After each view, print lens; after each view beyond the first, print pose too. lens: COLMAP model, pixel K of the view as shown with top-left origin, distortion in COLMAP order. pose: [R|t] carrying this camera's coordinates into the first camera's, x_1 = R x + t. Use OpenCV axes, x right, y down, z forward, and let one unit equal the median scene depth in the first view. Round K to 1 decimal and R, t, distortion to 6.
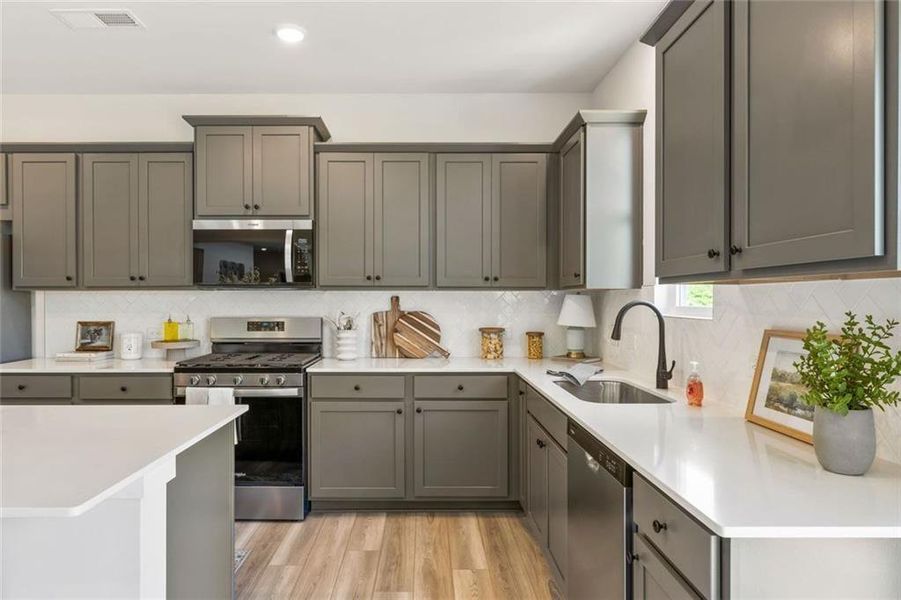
lens RADIAL K [[550.2, 0, 450.5], [0, 550.2, 300.0], [0, 0, 1]] dist [0.002056, 0.000352]
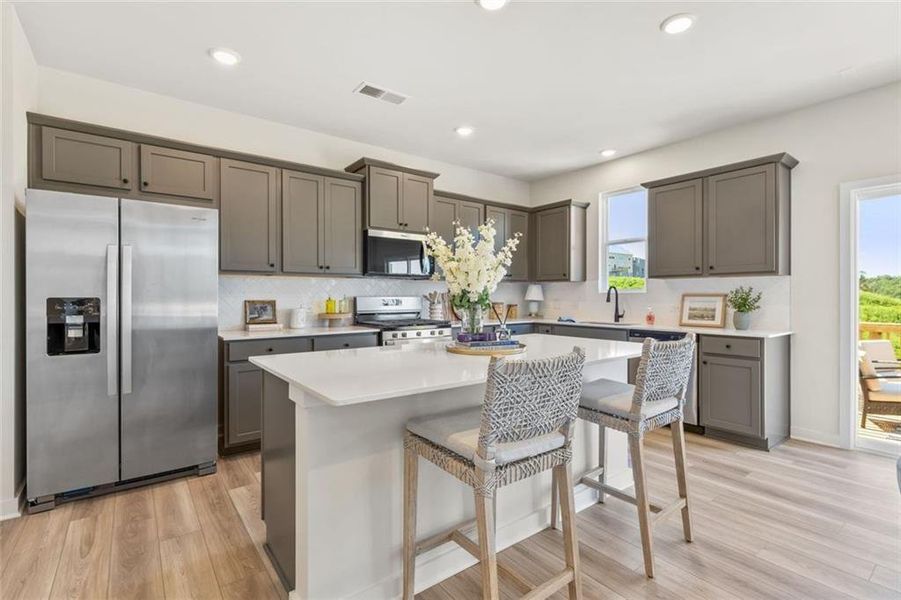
lens RADIAL K [[416.5, 0, 451.8], [0, 416.5, 291.0], [0, 0, 1]] dist [0.000693, -0.000171]
pose [[0.789256, 0.000204, 0.614065, -0.885131], [-0.011577, 0.999827, 0.014548, -0.000545], [-0.613956, -0.018591, 0.789121, -0.010288]]
